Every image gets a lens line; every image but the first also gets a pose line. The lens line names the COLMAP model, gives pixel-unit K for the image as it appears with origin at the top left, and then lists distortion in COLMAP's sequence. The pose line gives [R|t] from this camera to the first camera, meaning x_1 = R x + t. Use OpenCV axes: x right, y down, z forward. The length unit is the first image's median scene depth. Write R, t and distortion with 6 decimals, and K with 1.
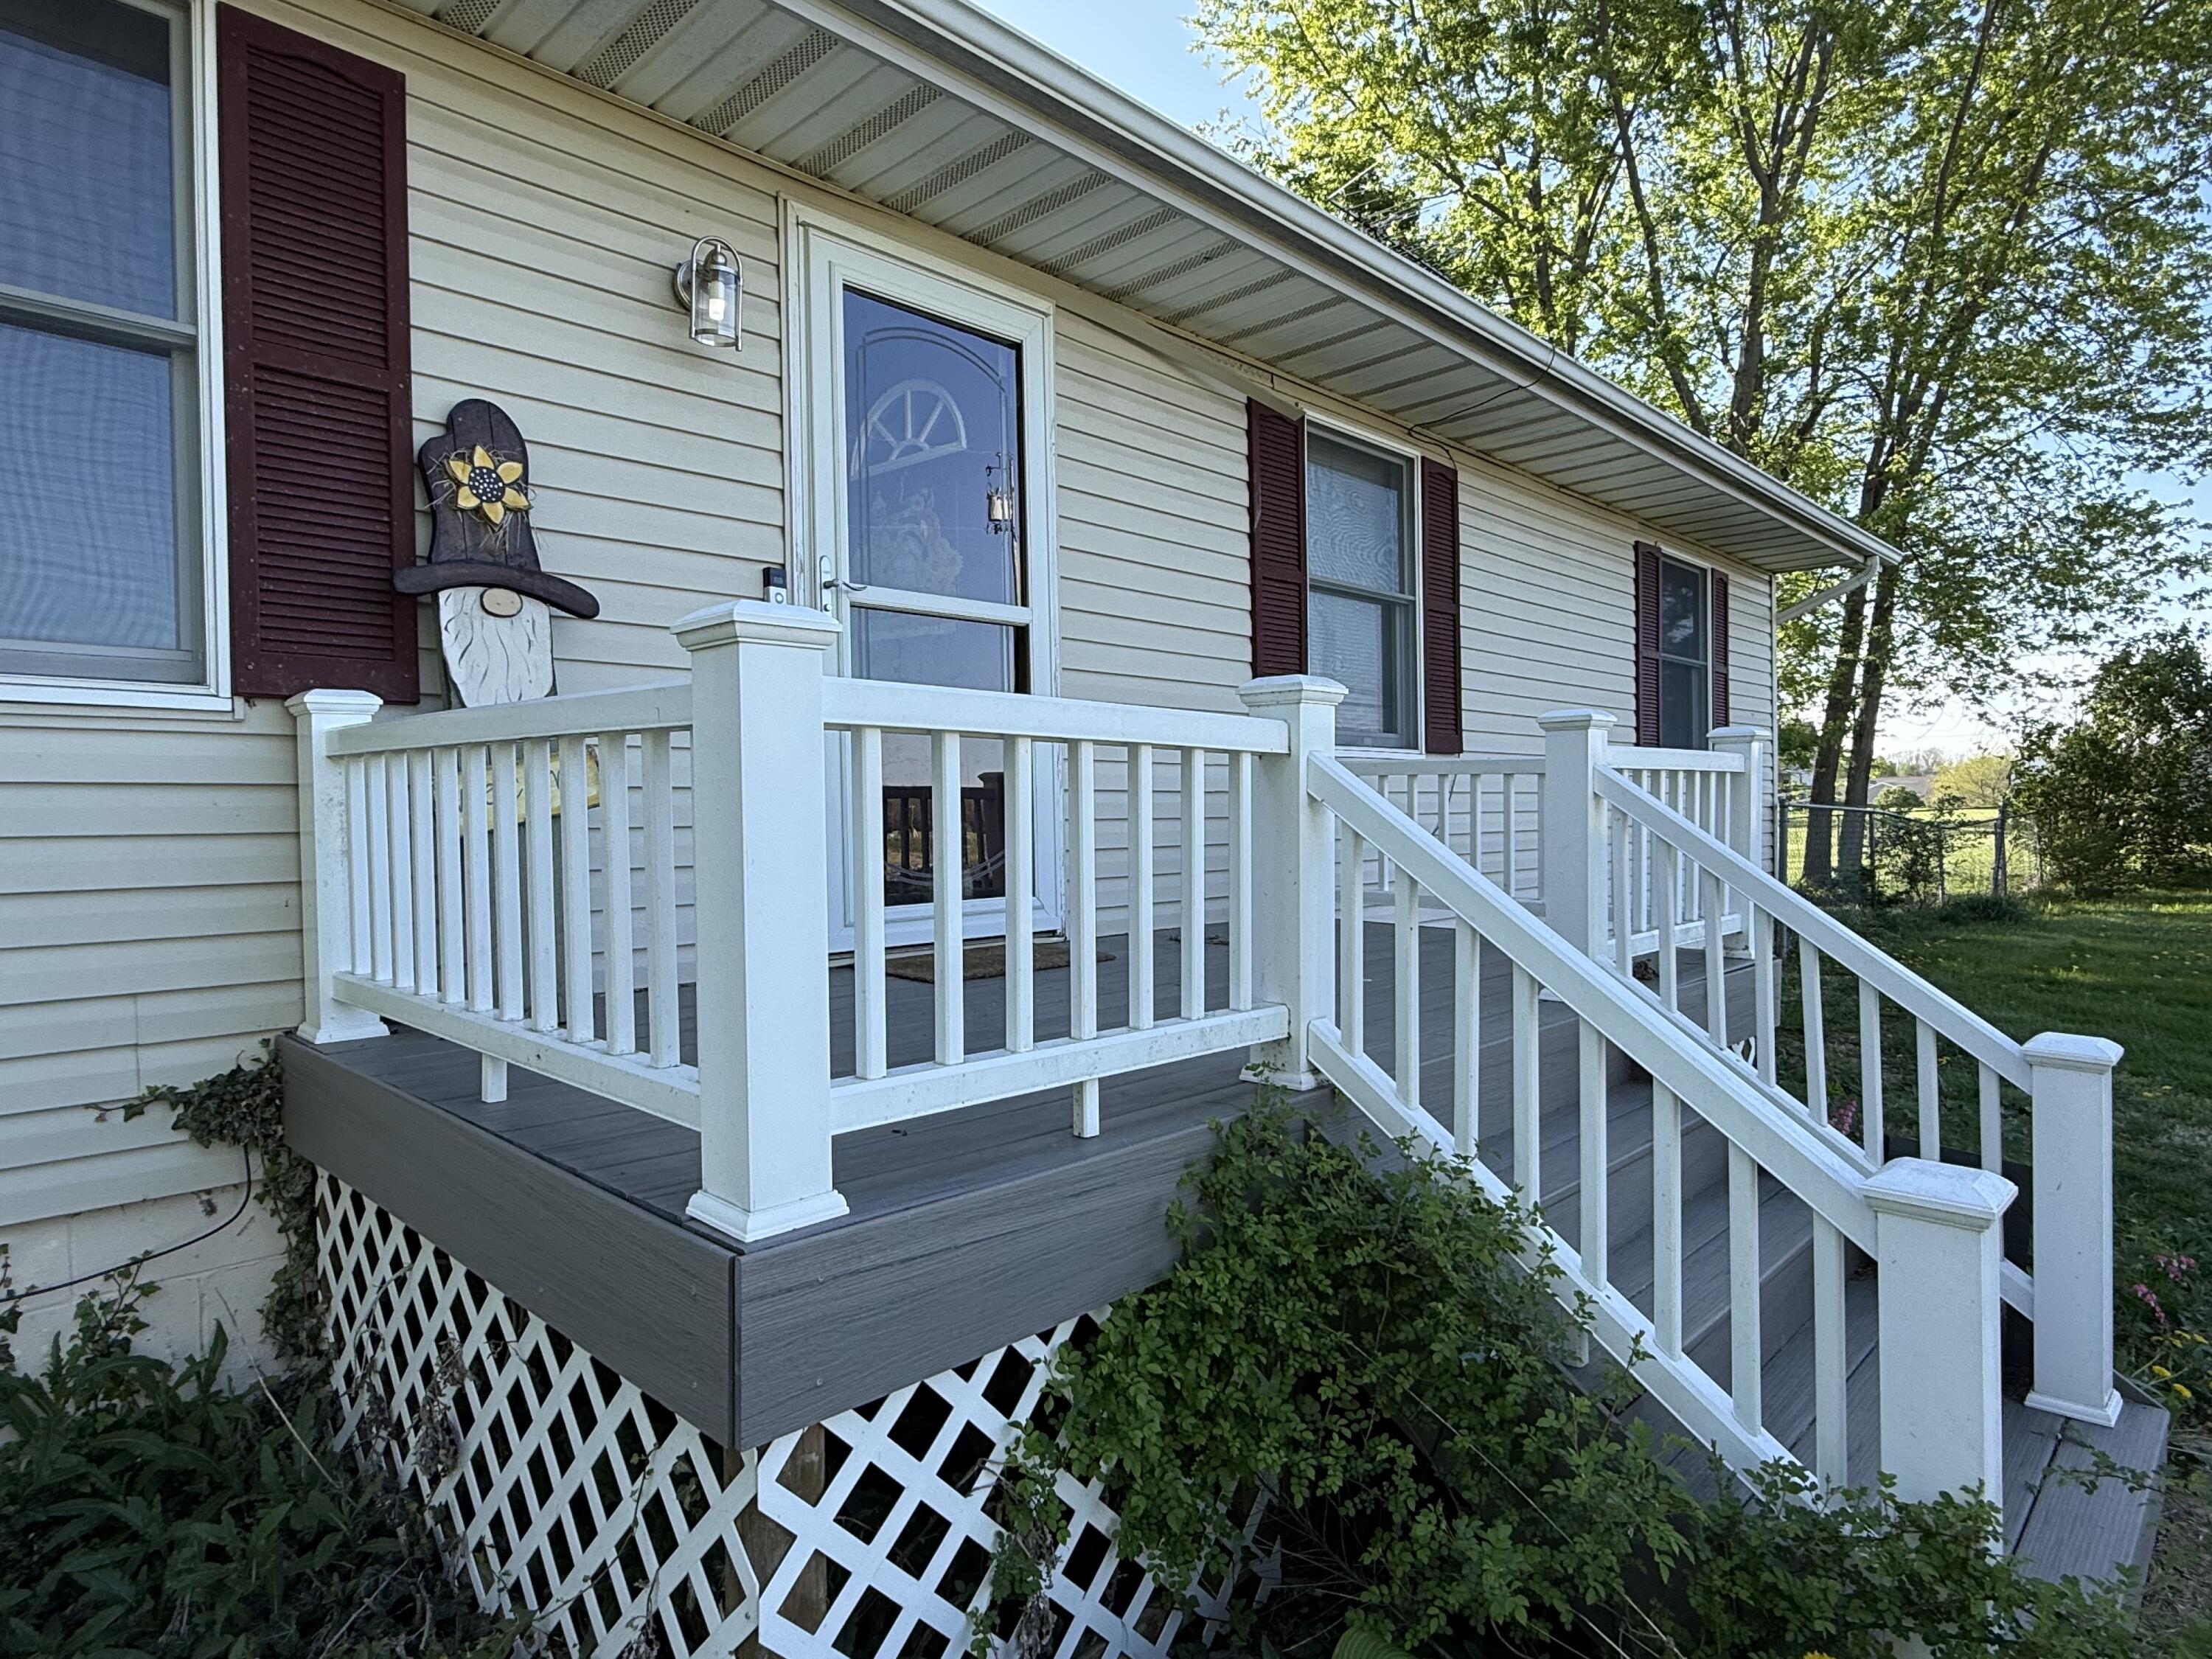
lens RADIAL K [[1274.4, 0, 1106.0], [0, 1274.4, 829.5], [0, 0, 1]] dist [0.001479, 0.000260]
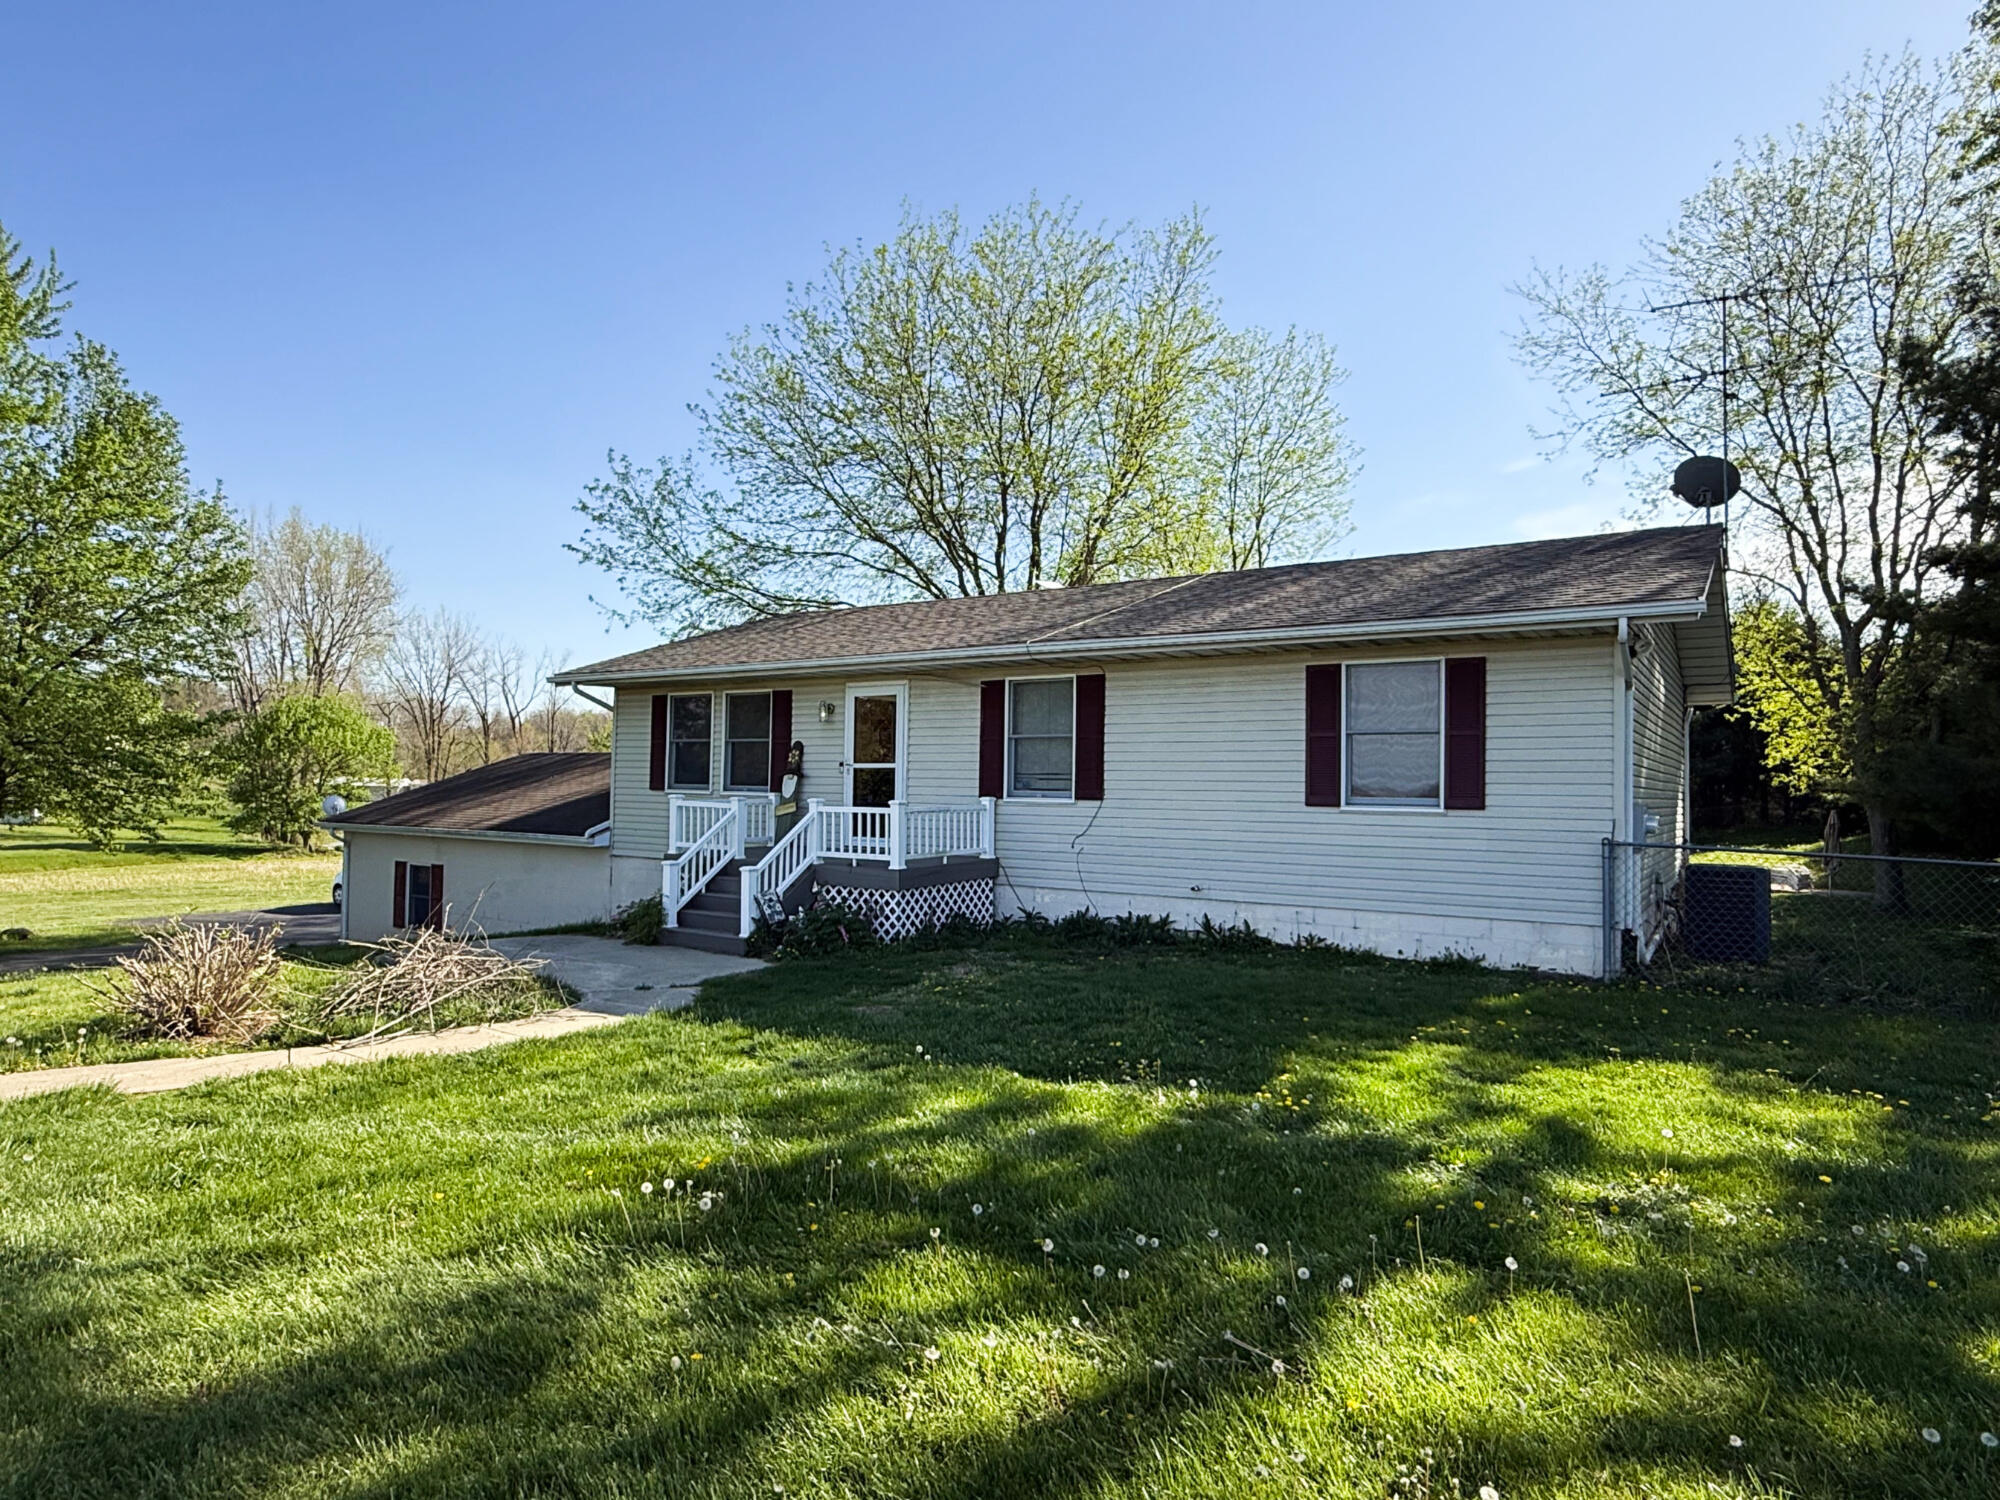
lens RADIAL K [[1152.3, 0, 1000.0], [0, 1152.3, 750.0], [0, 0, 1]] dist [0.001479, 0.000260]
pose [[0.165672, -0.039293, -0.985398, 3.293019], [-0.046477, 0.997785, -0.047601, -0.064427], [0.985085, 0.053684, 0.163479, 0.727636]]
